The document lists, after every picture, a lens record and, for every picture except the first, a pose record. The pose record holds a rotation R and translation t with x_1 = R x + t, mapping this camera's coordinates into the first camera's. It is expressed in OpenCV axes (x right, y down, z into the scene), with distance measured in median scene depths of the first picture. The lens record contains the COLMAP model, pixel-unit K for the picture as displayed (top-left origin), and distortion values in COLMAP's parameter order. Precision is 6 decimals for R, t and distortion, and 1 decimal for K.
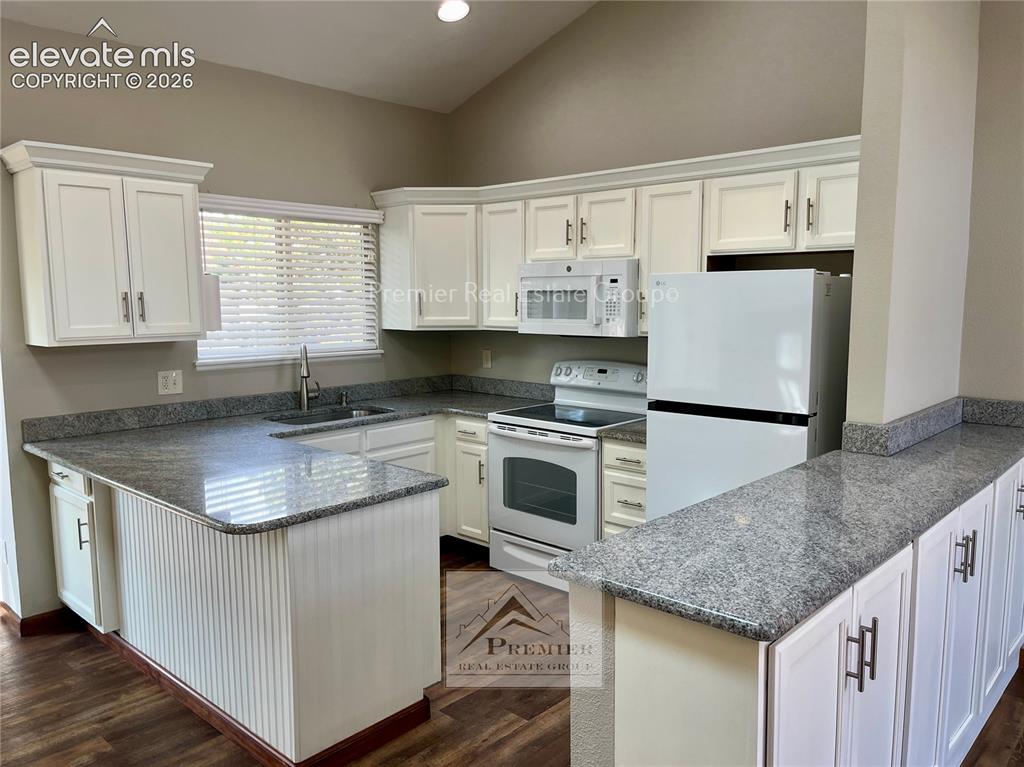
lens RADIAL K [[772.6, 0, 517.9], [0, 772.6, 386.9], [0, 0, 1]] dist [0.081459, -0.111464]
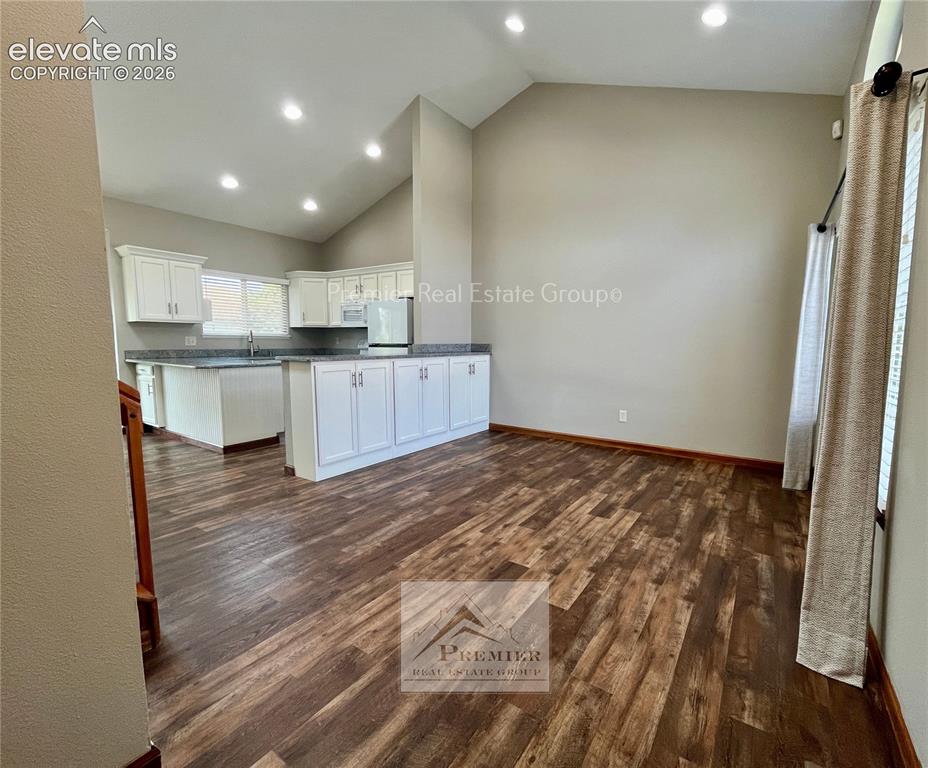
lens RADIAL K [[415.9, 0, 512.4], [0, 415.9, 382.7], [0, 0, 1]] dist [0.001274, 0.000208]
pose [[0.982868, -0.003886, 0.184268, 0.402638], [0.007776, 0.999762, -0.020395, 0.195698], [-0.184145, 0.021479, 0.982664, -0.632960]]
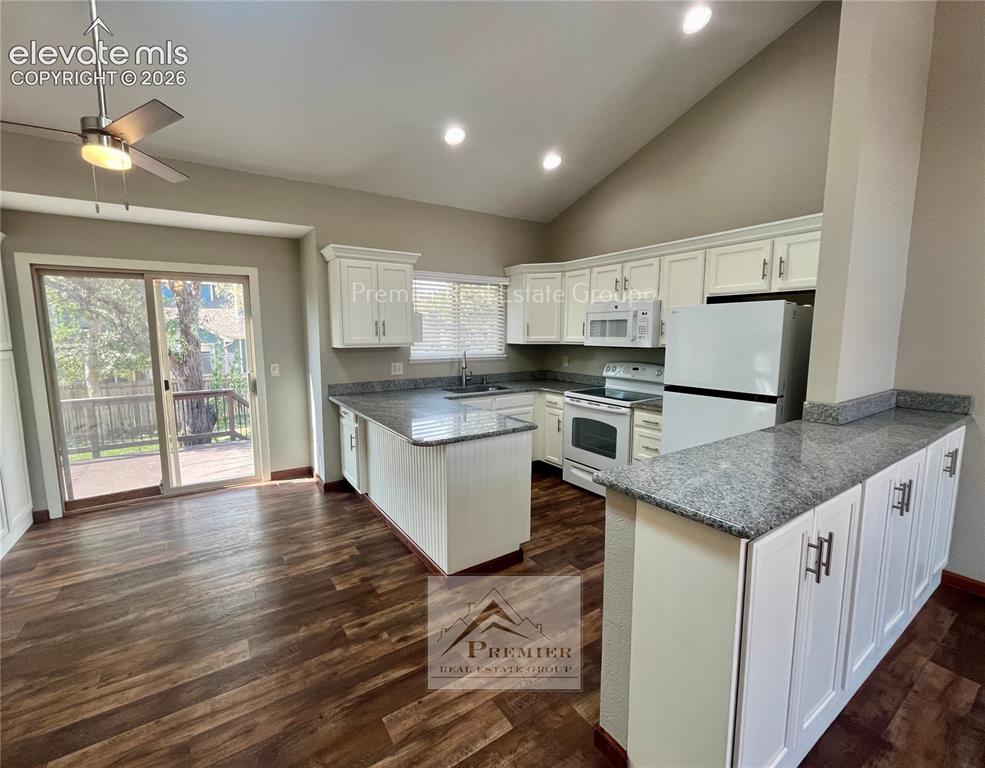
lens RADIAL K [[419.4, 0, 477.2], [0, 419.4, 382.2], [0, 0, 1]] dist [-0.001488, -0.000679]
pose [[0.967298, 0.032232, -0.251587, 0.009820], [-0.032414, 0.999469, 0.003422, 0.020726], [0.251563, 0.004845, 0.967829, 0.053164]]
